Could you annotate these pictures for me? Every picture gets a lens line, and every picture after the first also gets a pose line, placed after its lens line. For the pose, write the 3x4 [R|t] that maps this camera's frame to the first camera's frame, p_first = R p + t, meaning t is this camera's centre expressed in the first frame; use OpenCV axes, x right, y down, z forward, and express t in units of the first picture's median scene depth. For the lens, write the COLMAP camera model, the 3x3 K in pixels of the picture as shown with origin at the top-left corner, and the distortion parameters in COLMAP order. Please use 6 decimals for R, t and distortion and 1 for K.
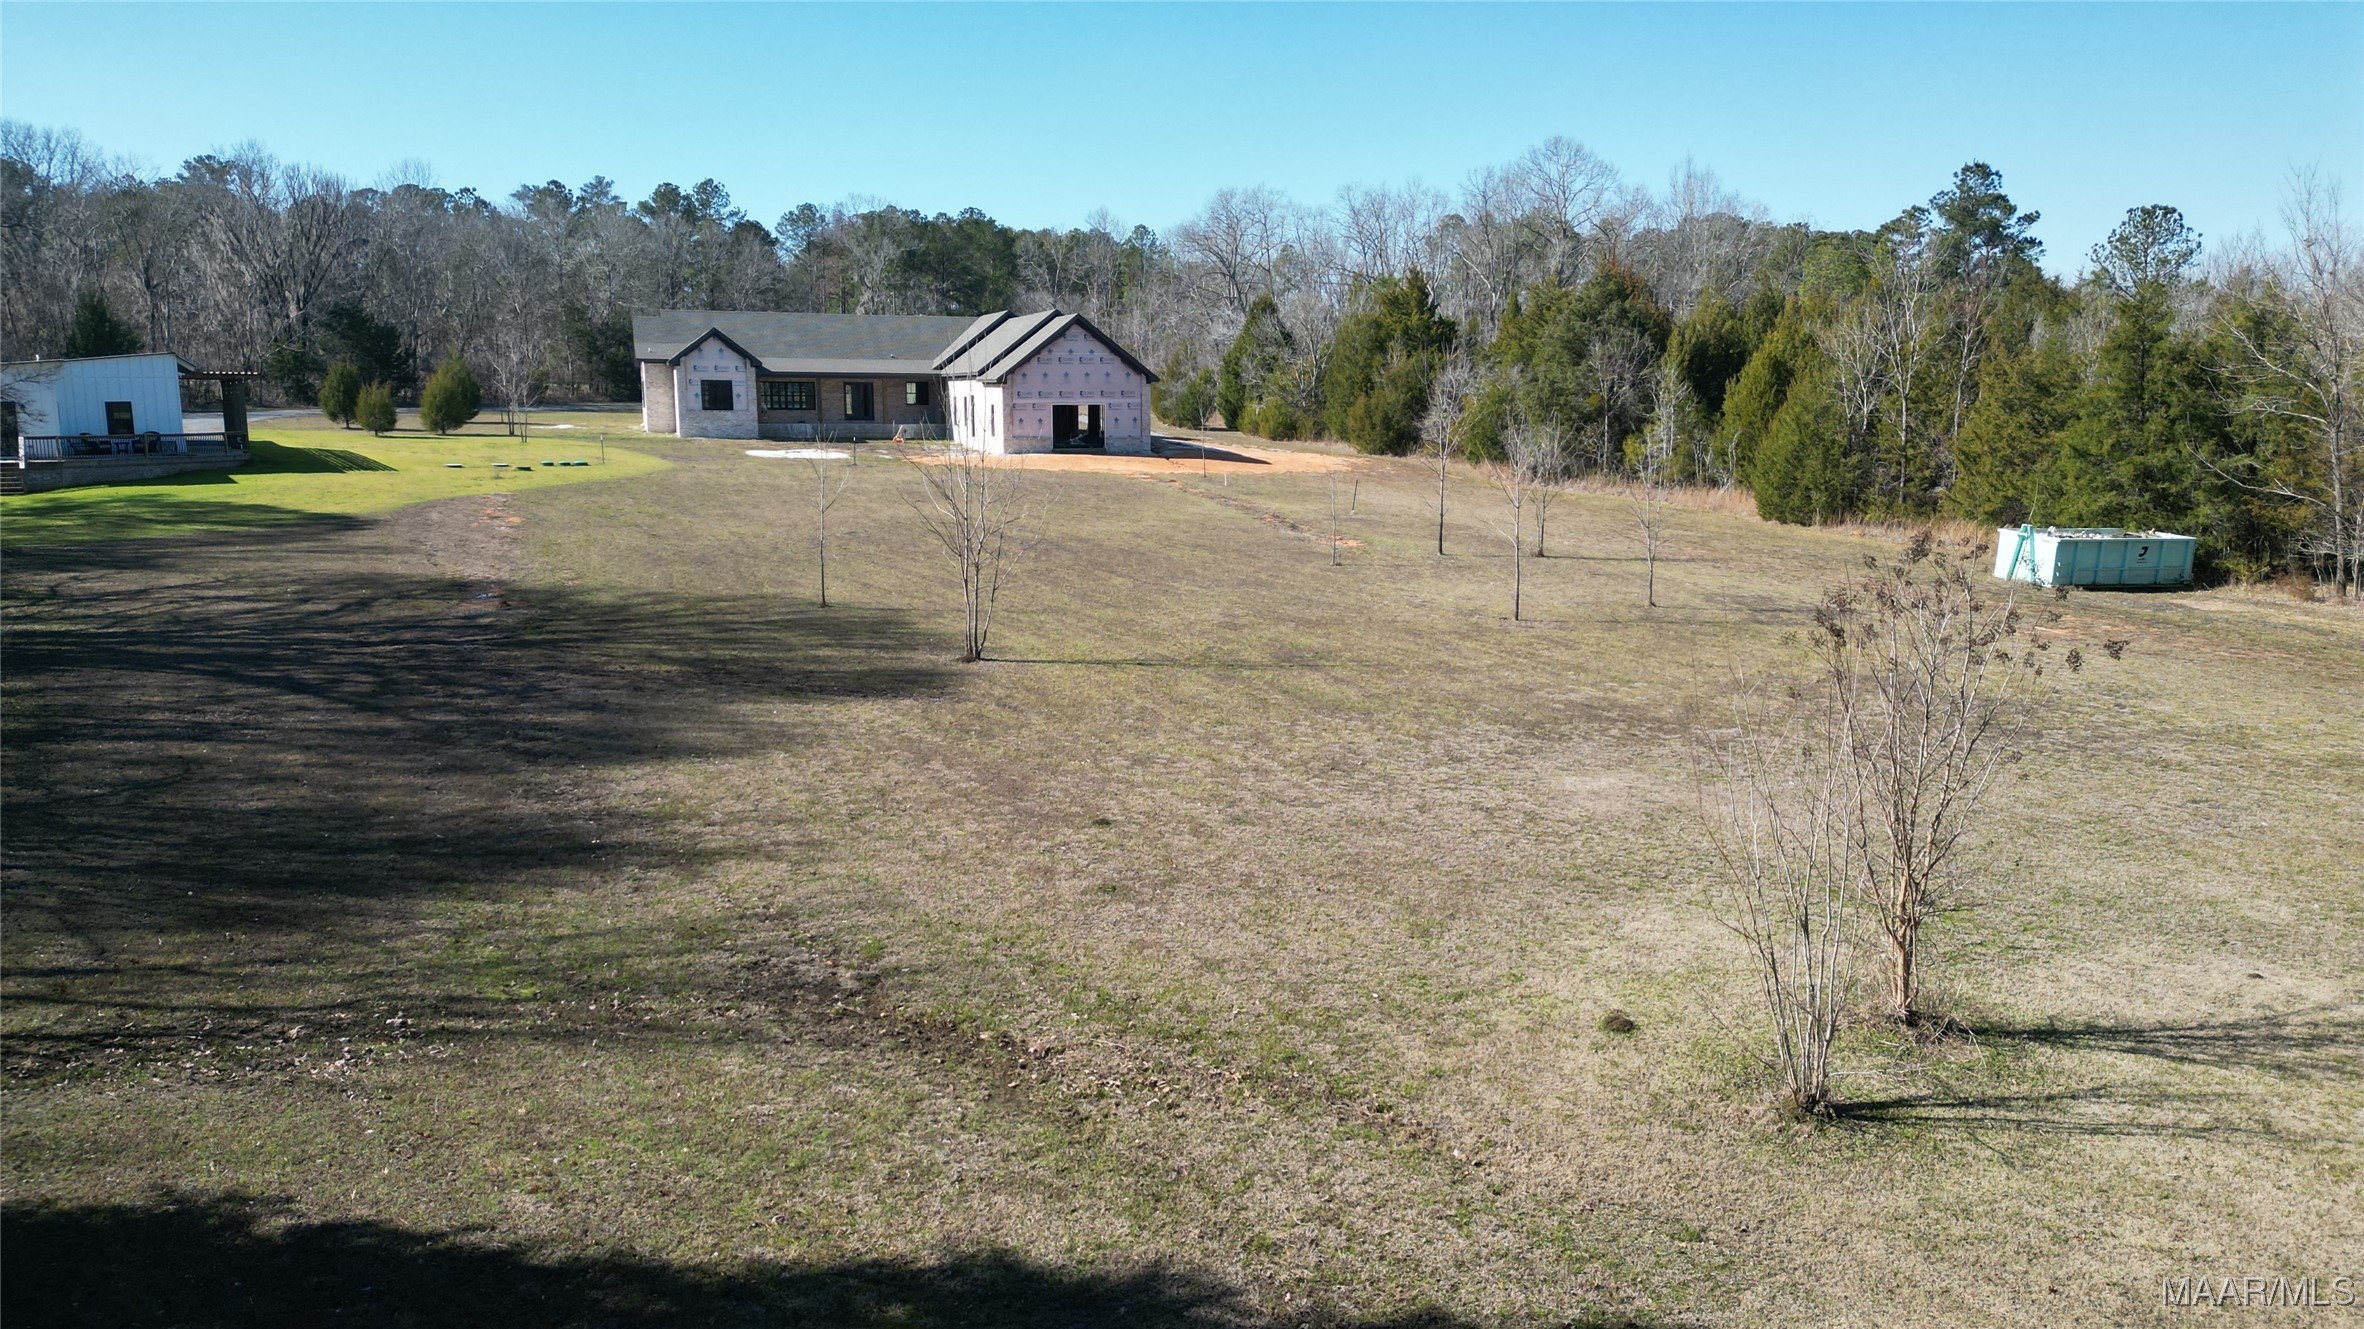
lens RADIAL K [[1634.0, 0, 1170.9], [0, 1634.0, 658.7], [0, 0, 1]] dist [0.113970, -0.155514]
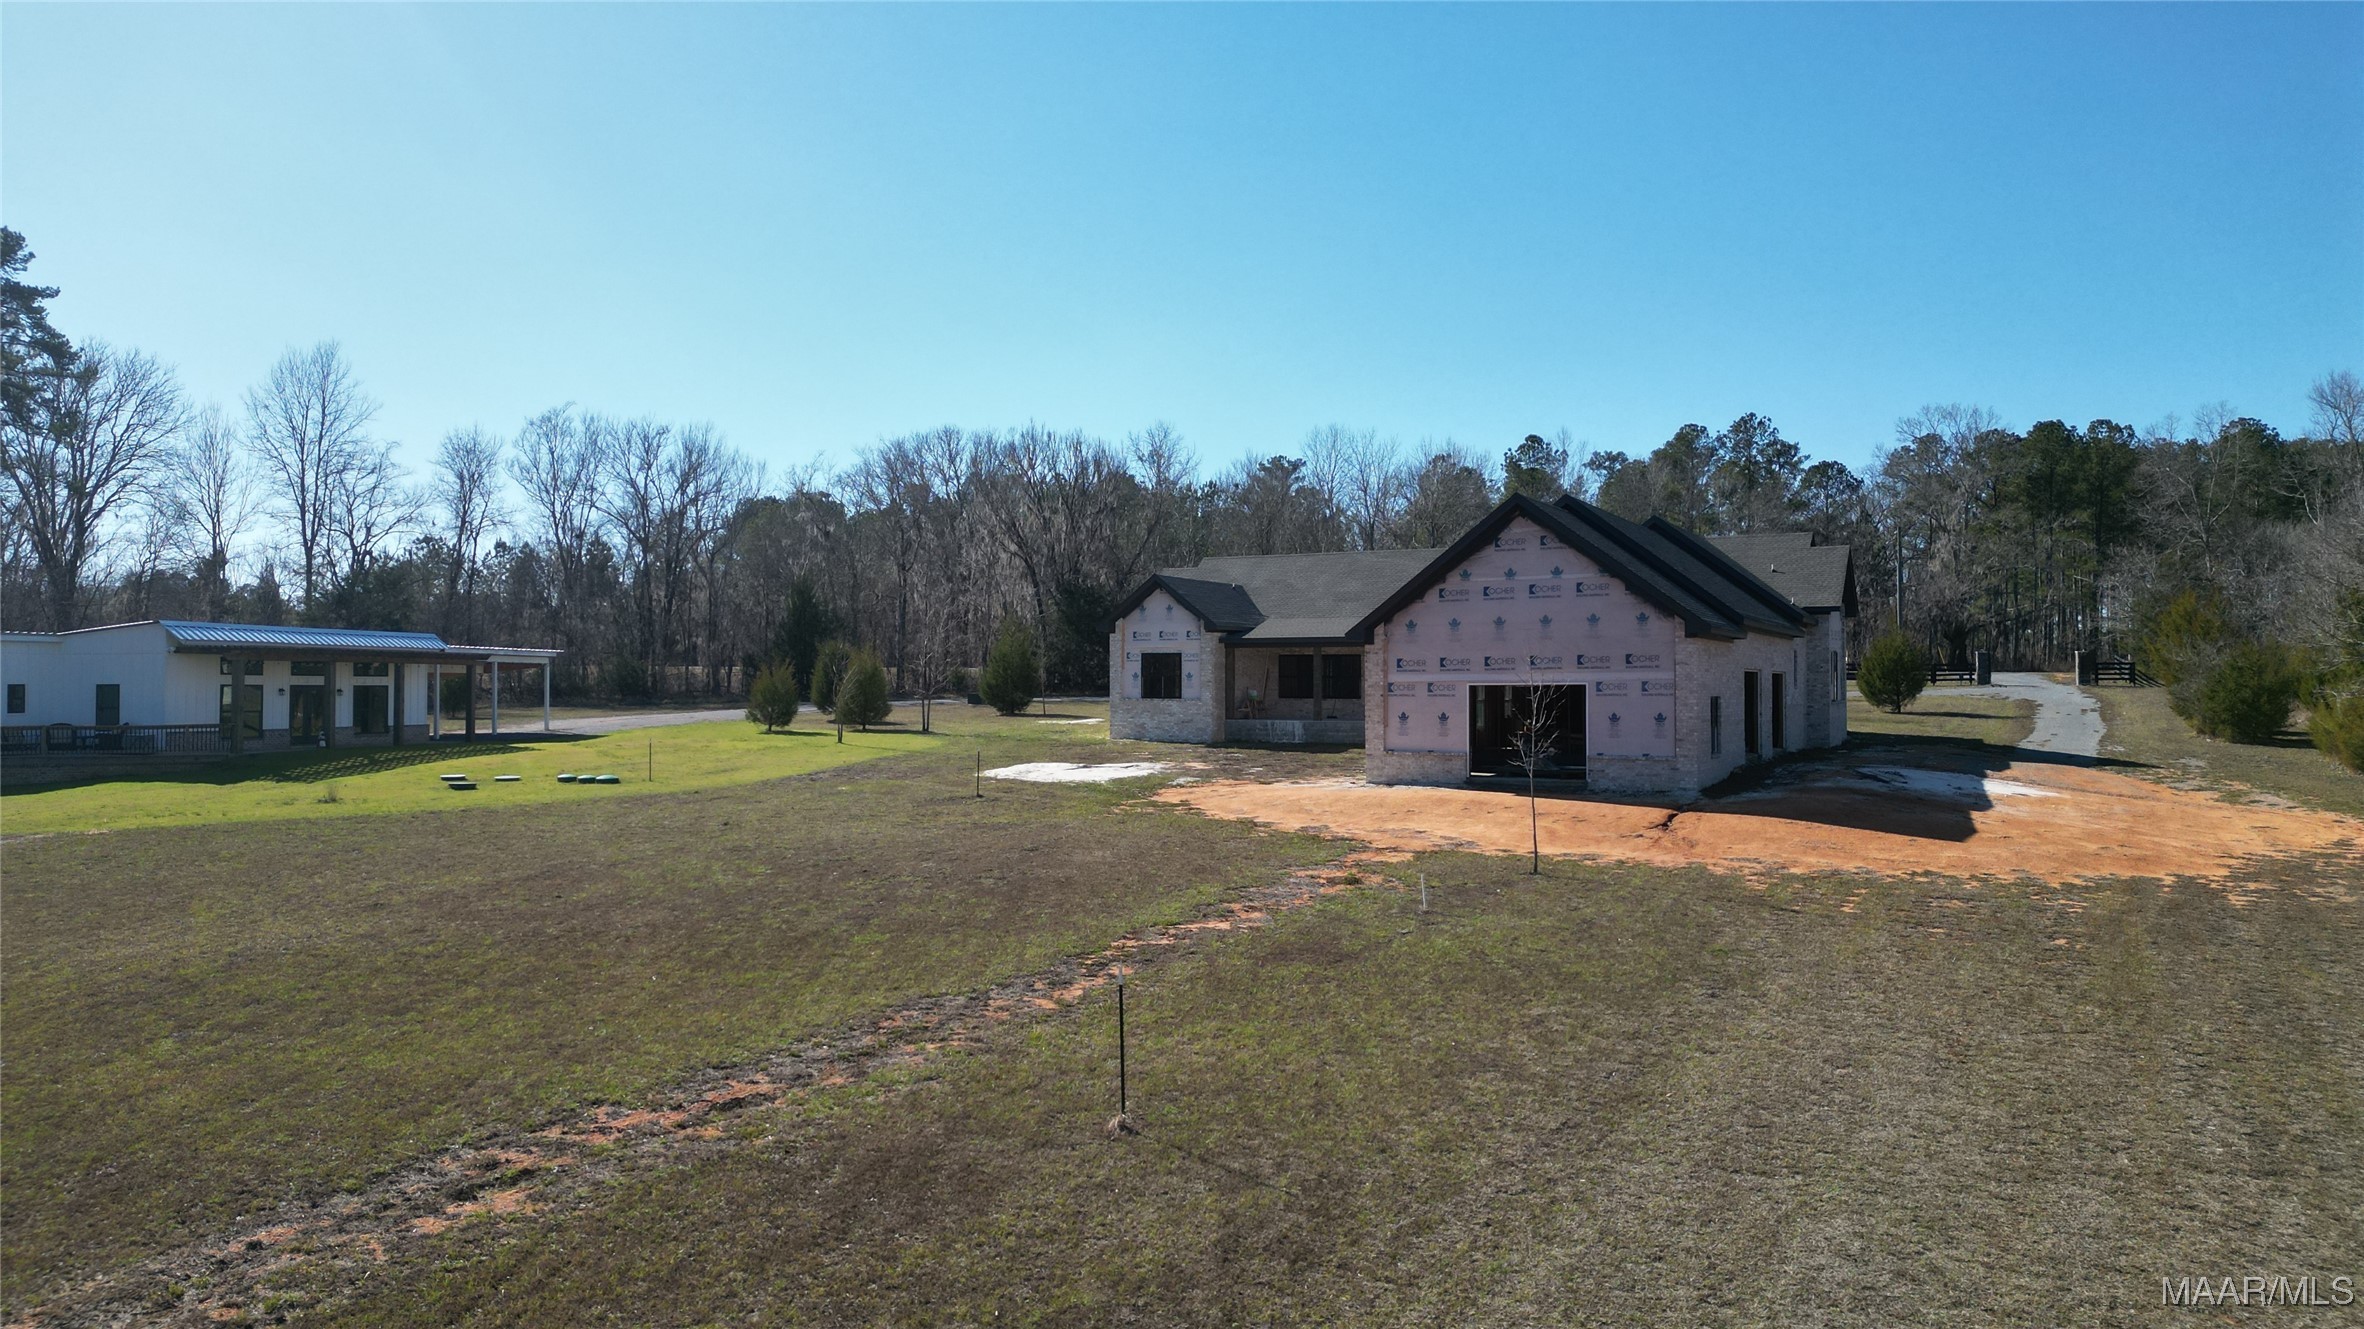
lens RADIAL K [[1636.7, 0, 1162.5], [0, 1636.7, 661.3], [0, 0, 1]] dist [0.077168, -0.068776]
pose [[0.689005, -0.011859, -0.724660, 0.199701], [-0.115447, 0.985304, -0.125892, -0.087073], [0.715503, 0.170400, 0.677510, 0.582401]]
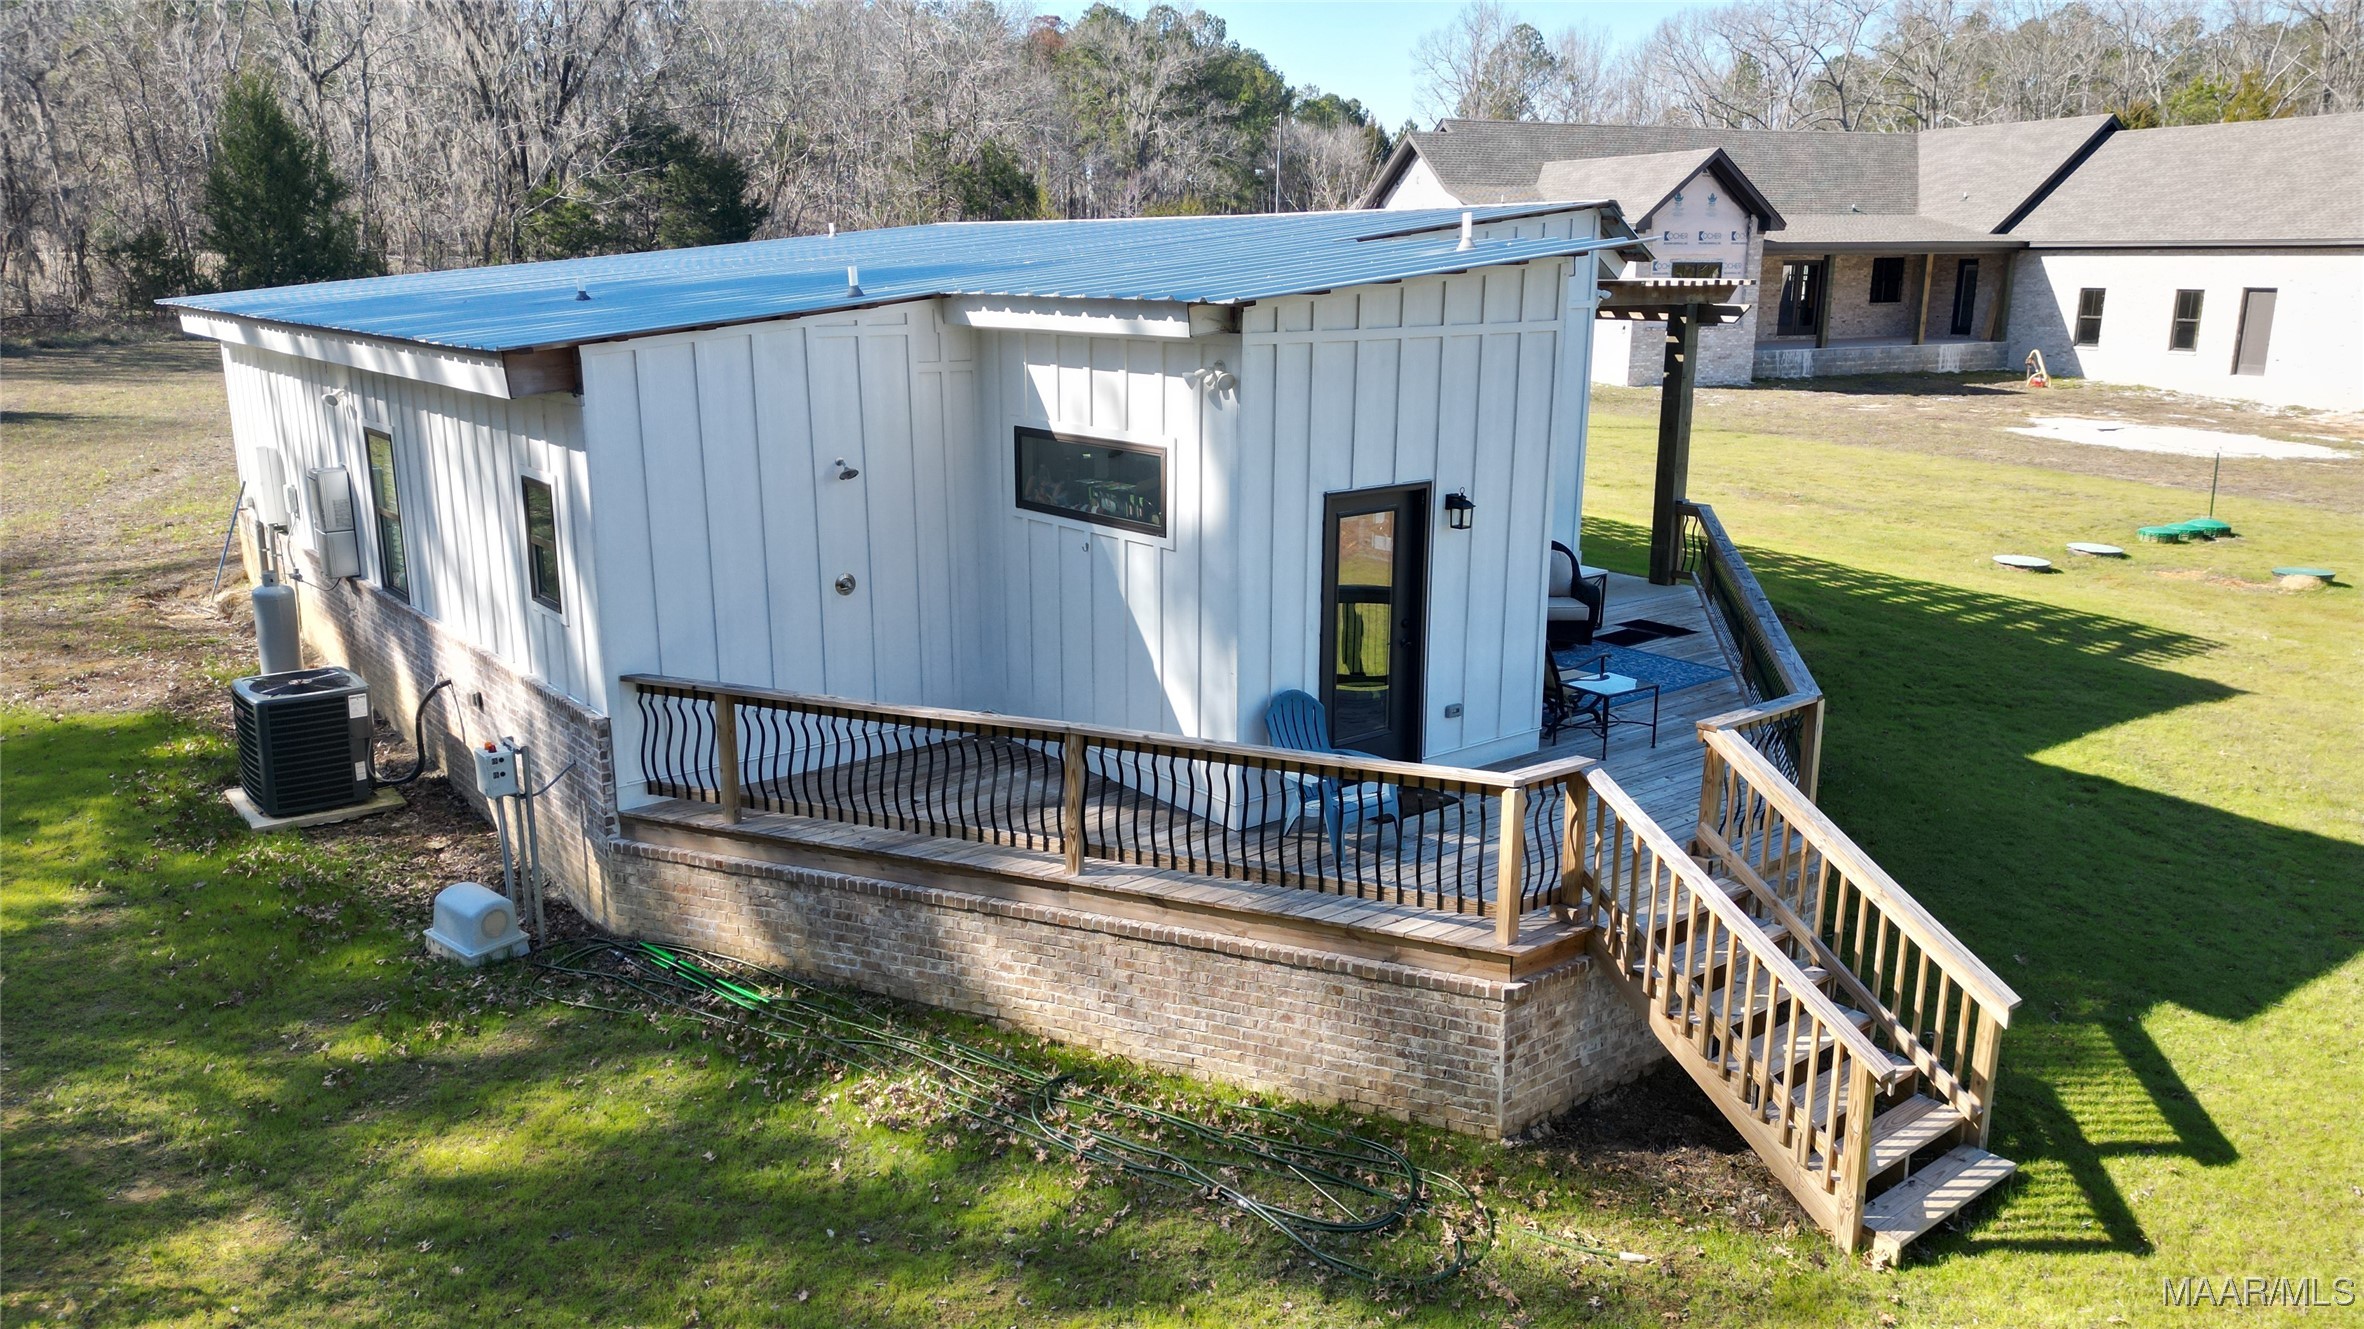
lens RADIAL K [[1643.2, 0, 1182.0], [0, 1643.2, 664.5], [0, 0, 1]] dist [0.073579, -0.072187]
pose [[0.994382, -0.026783, 0.102410, -0.489988], [0.018137, 0.996263, 0.084450, -0.100131], [-0.104289, -0.082118, 0.991151, 0.553268]]
